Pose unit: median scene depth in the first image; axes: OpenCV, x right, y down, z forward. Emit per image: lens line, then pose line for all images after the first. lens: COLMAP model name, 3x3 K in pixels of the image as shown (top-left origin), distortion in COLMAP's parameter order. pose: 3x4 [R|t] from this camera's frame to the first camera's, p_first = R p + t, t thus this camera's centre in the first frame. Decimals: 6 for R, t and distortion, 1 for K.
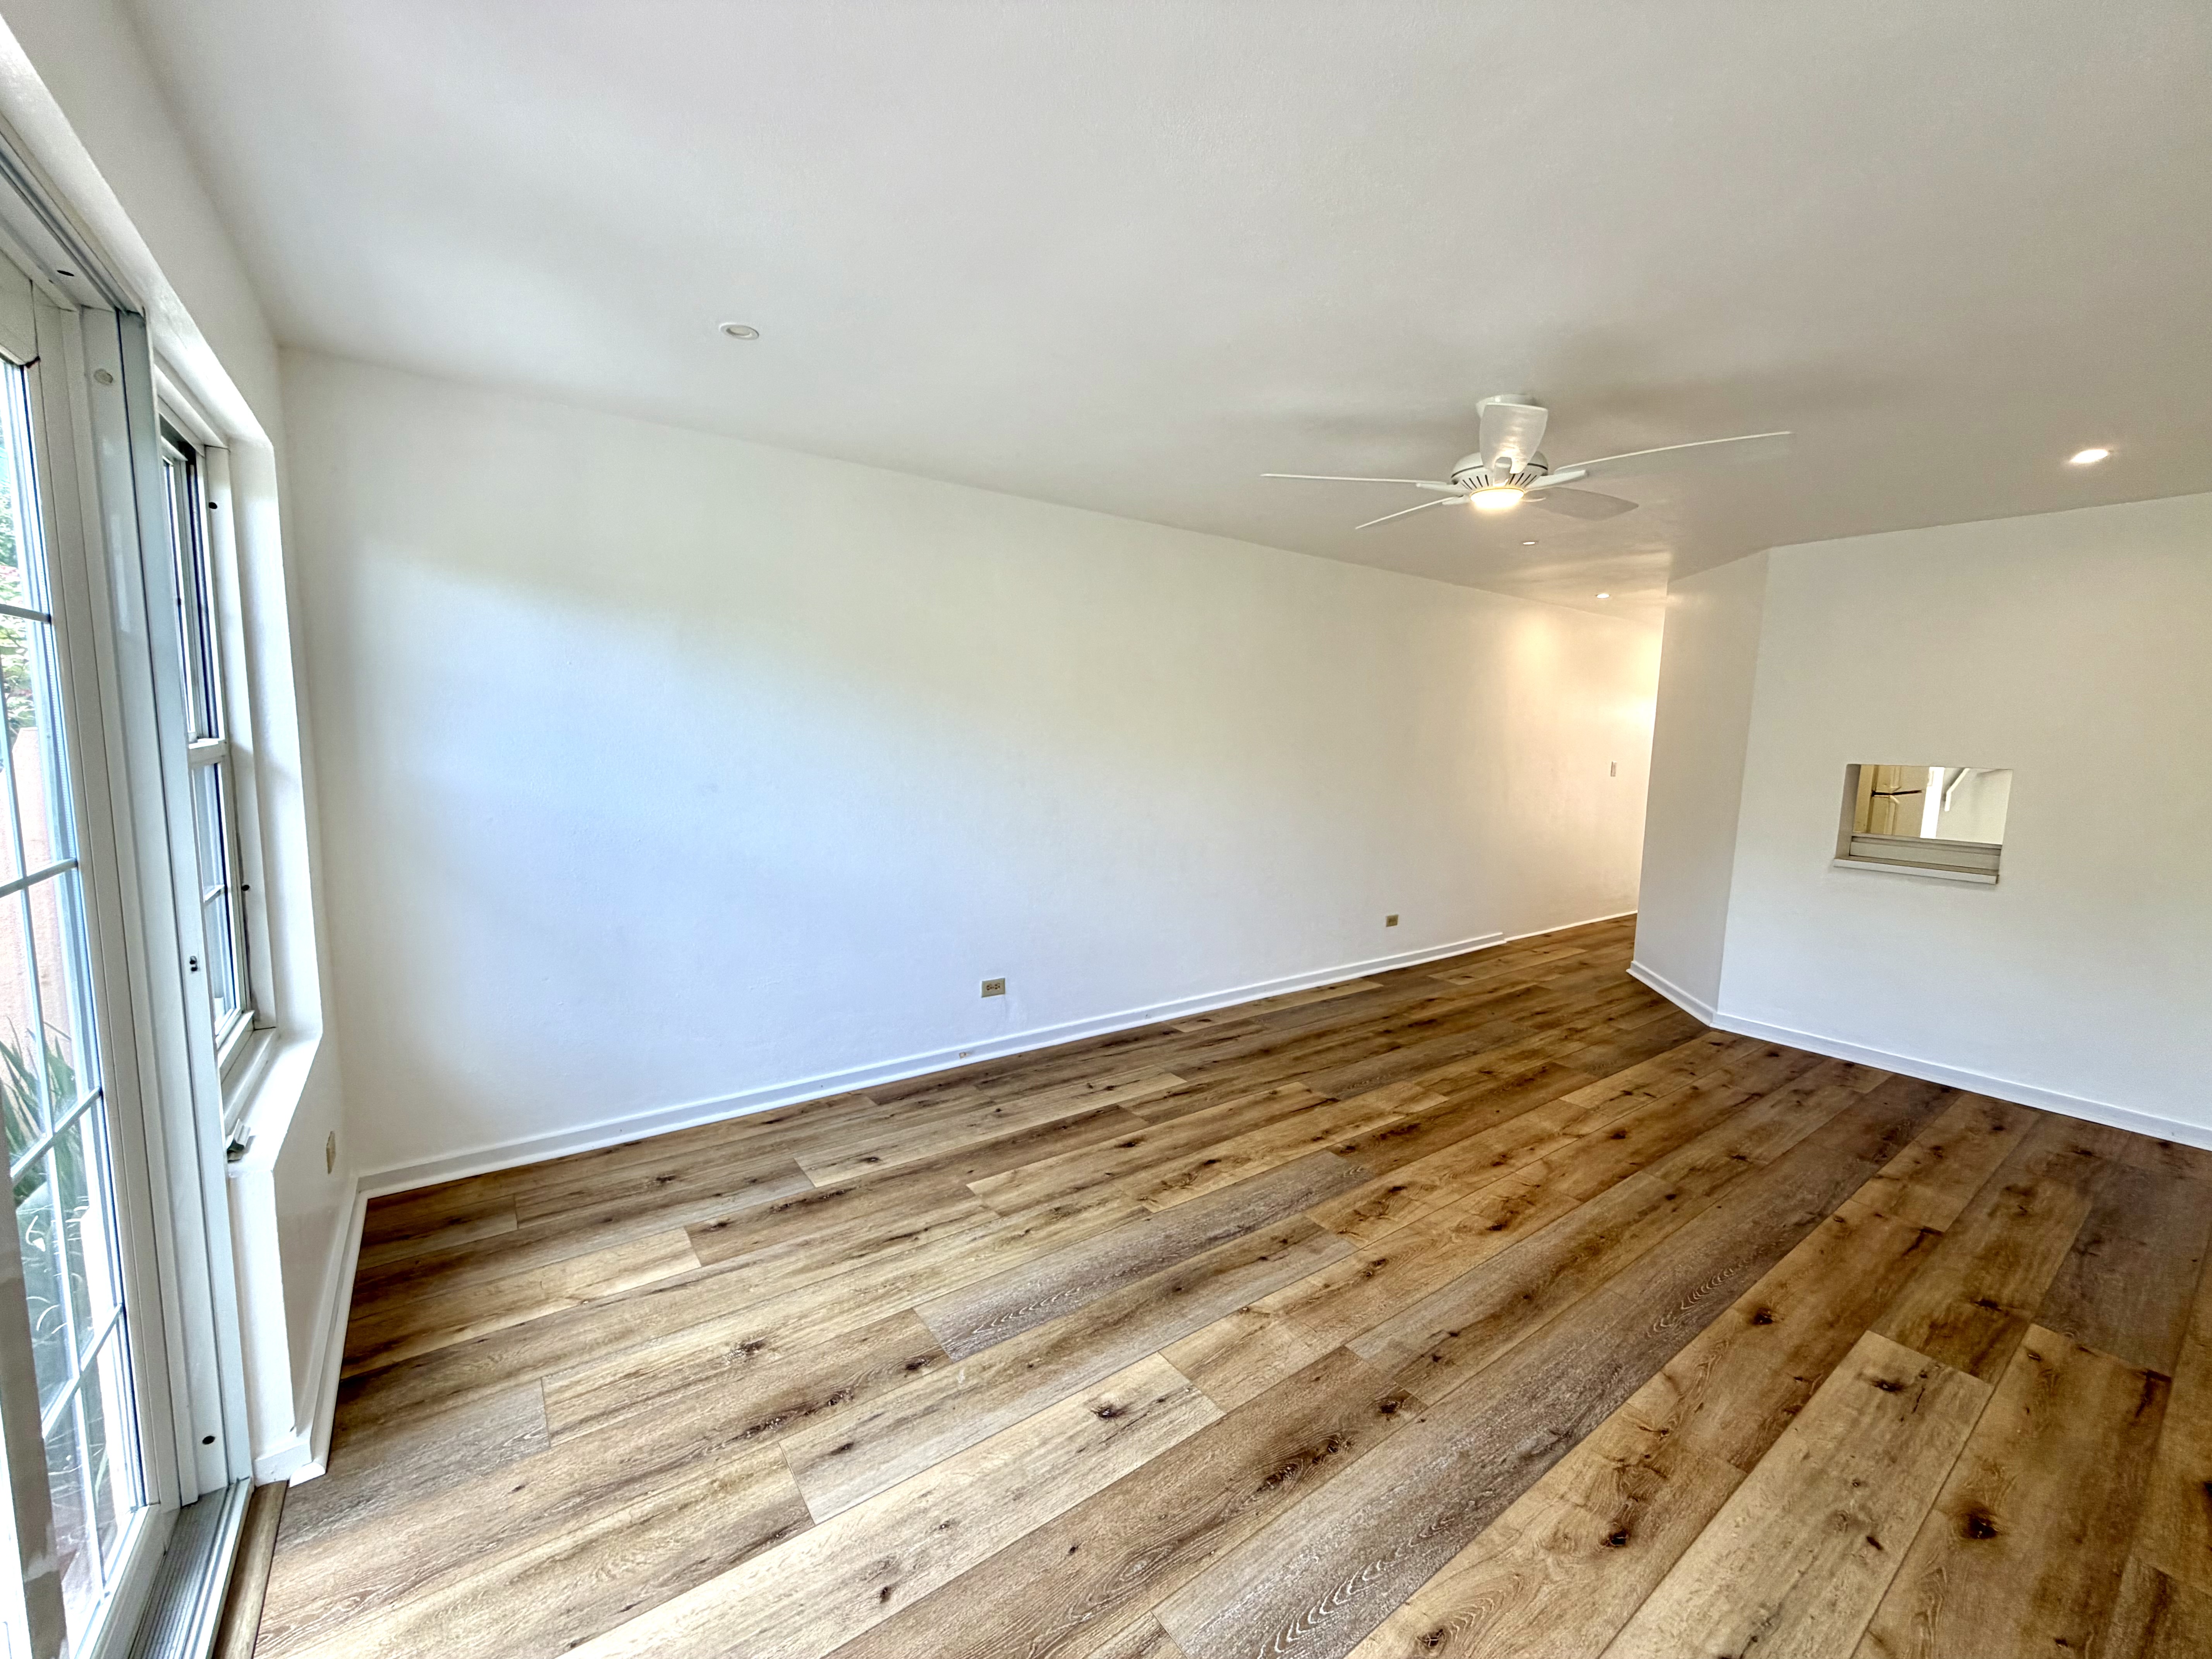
lens RADIAL K [[897.9, 0, 1118.2], [0, 897.9, 824.2], [0, 0, 1]] dist [0.000489, 0.000080]
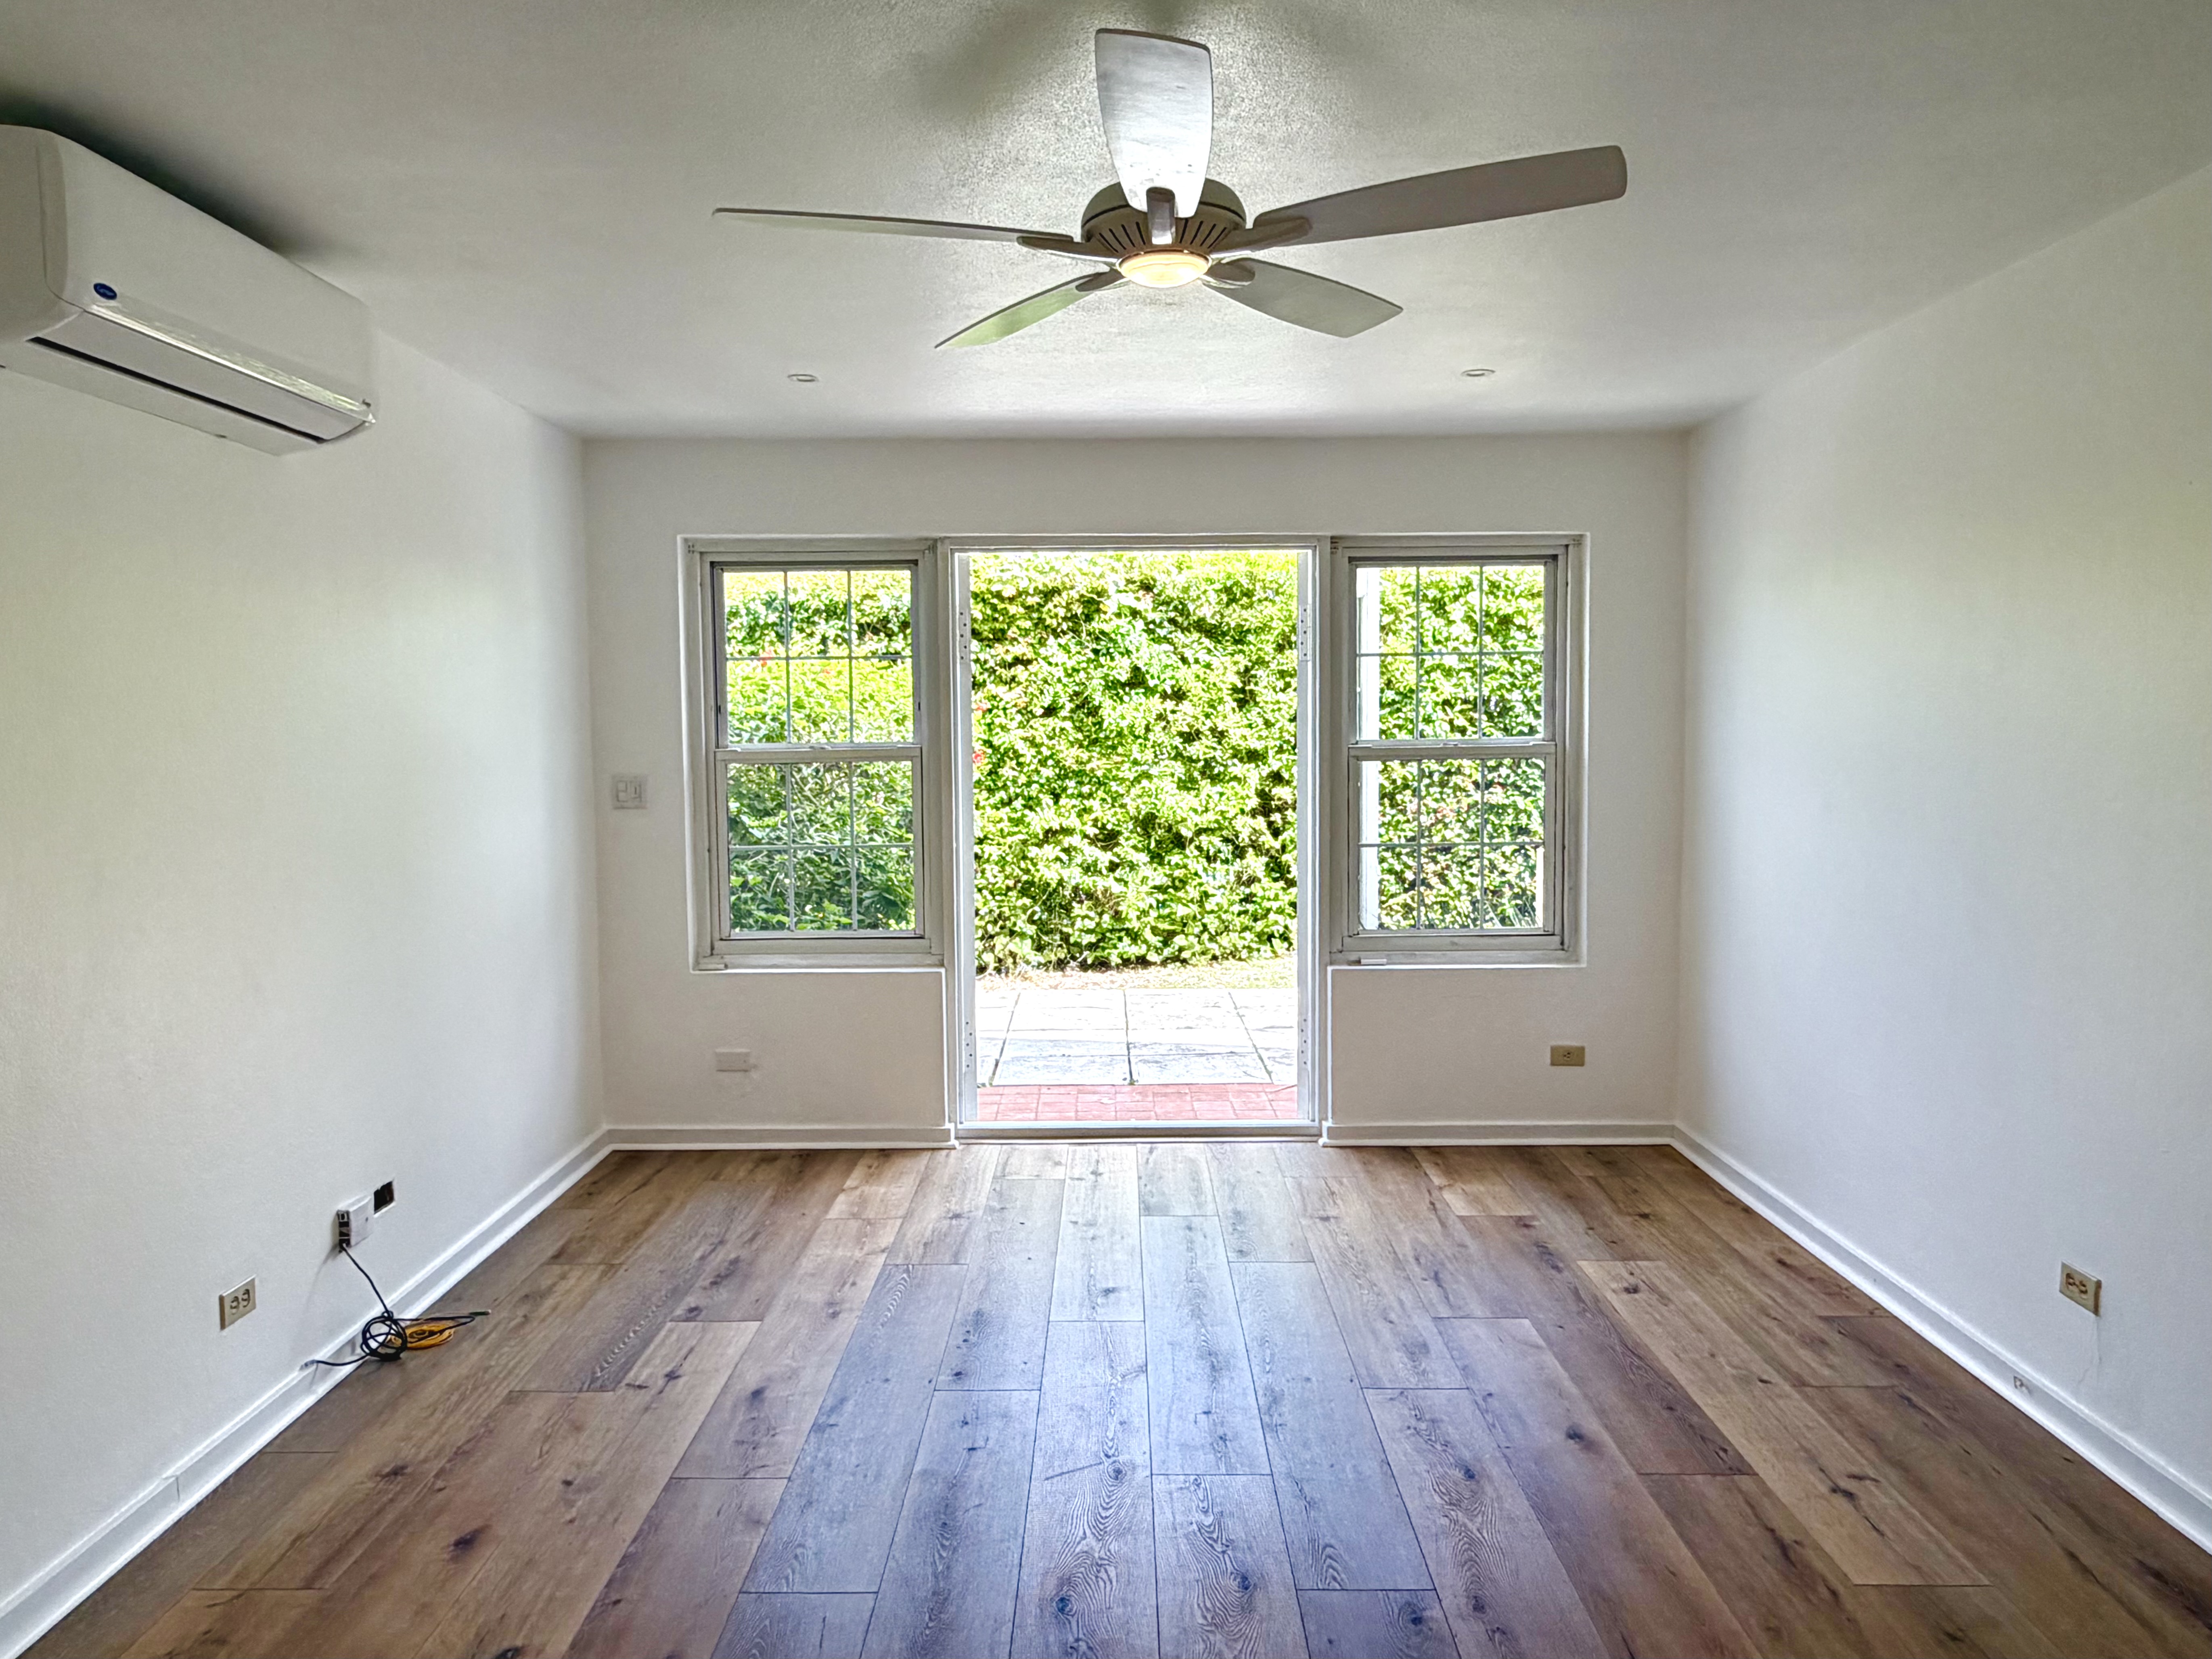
lens RADIAL K [[1432.2, 0, 1110.3], [0, 1432.2, 831.9], [0, 0, 1]] dist [-0.002176, 0.000073]
pose [[-0.595273, 0.036509, -0.802694, 1.087053], [-0.092161, 0.989272, 0.113342, -0.132020], [0.798221, 0.141446, -0.585522, 1.454663]]
